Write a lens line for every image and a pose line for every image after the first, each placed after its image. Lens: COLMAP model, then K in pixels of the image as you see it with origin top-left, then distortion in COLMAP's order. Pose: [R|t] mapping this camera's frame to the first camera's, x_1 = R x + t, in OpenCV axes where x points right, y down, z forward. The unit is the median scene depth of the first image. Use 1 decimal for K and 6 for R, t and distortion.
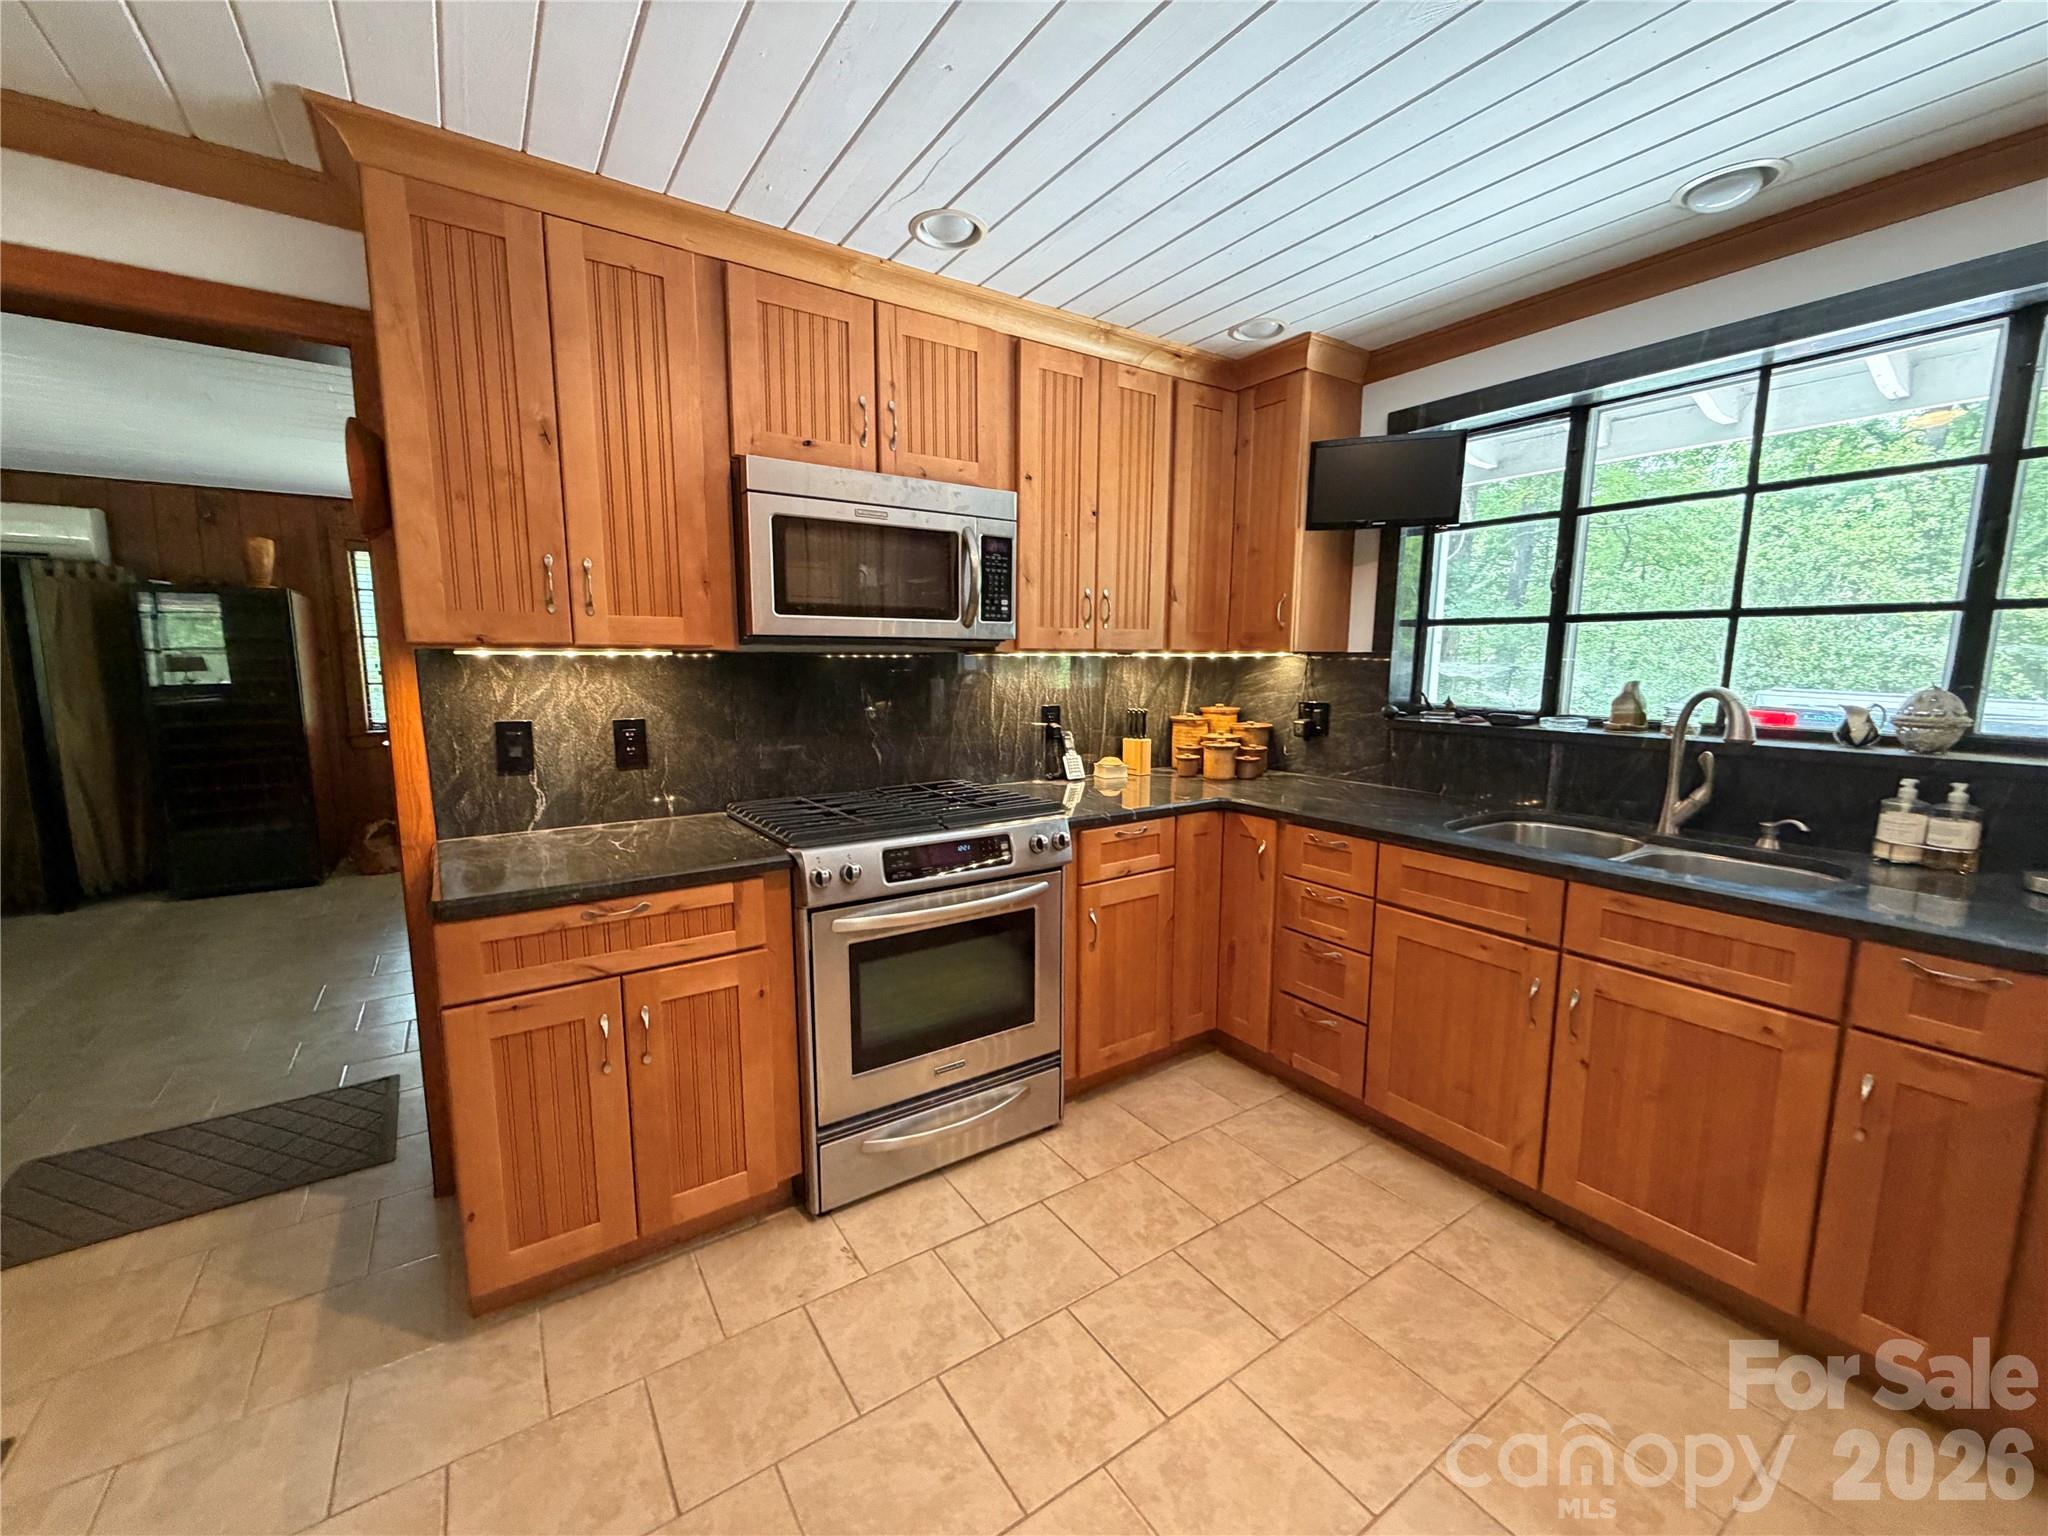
lens RADIAL K [[815.4, 0, 1016.7], [0, 815.4, 770.7], [0, 0, 1]] dist [0.000275, -0.000116]
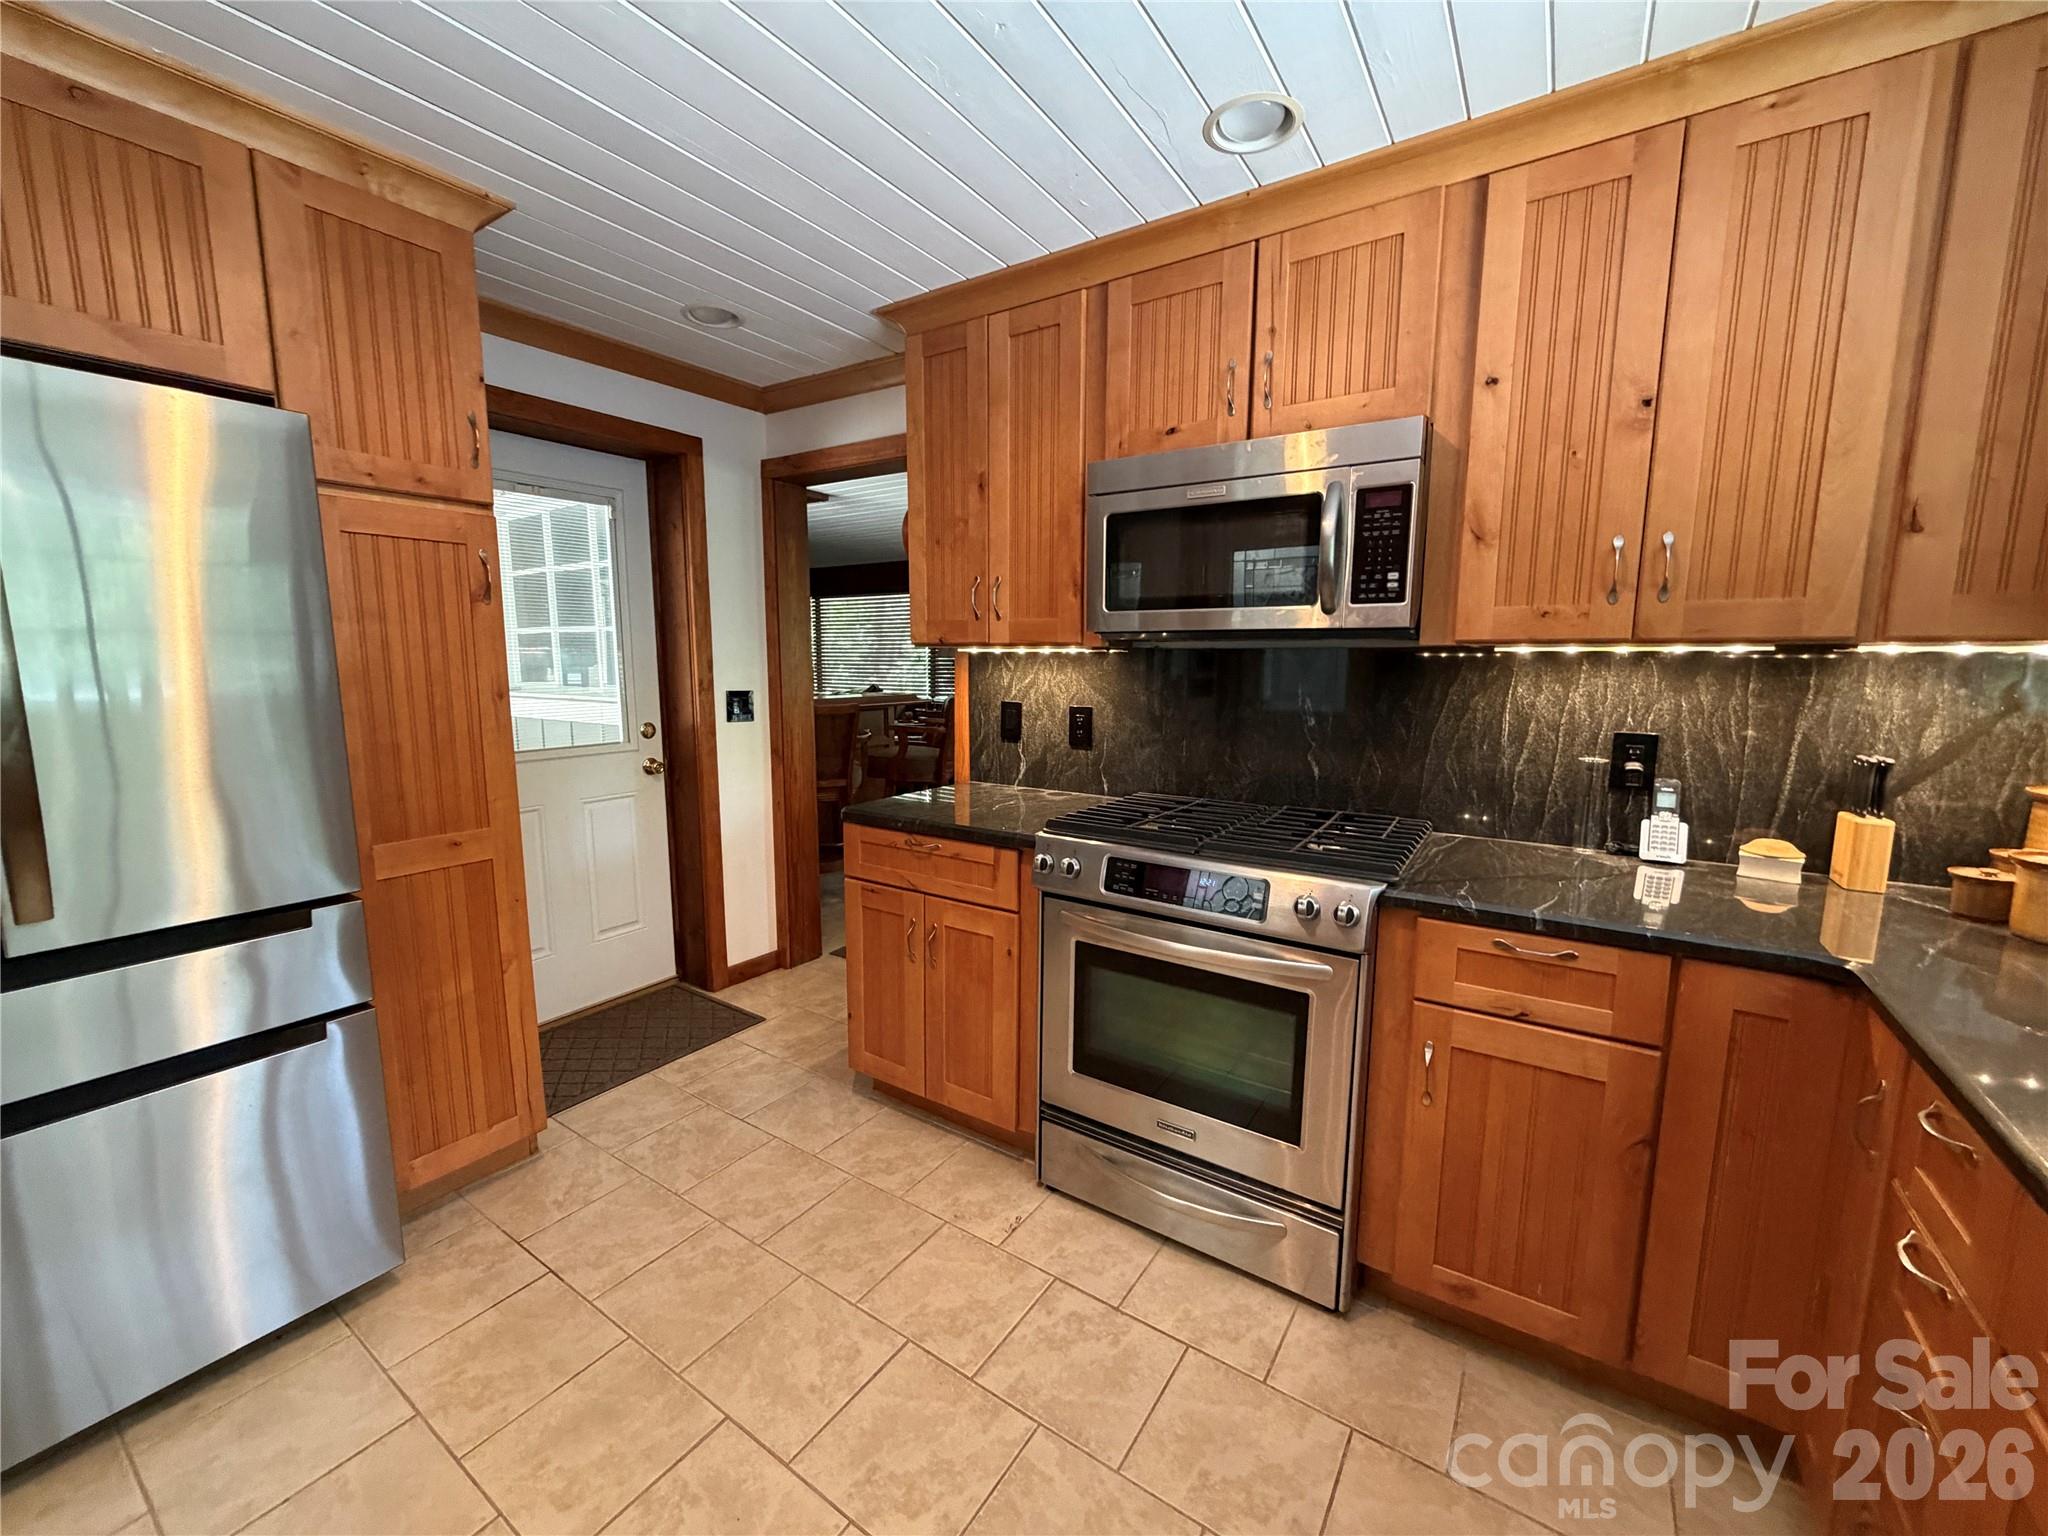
lens RADIAL K [[815.4, 0, 1016.7], [0, 815.4, 770.7], [0, 0, 1]] dist [0.000275, -0.000116]
pose [[0.376628, 0.129113, -0.917323, 0.590792], [-0.131020, 0.987710, 0.085226, -0.060666], [0.917052, 0.088089, 0.388915, 0.474831]]
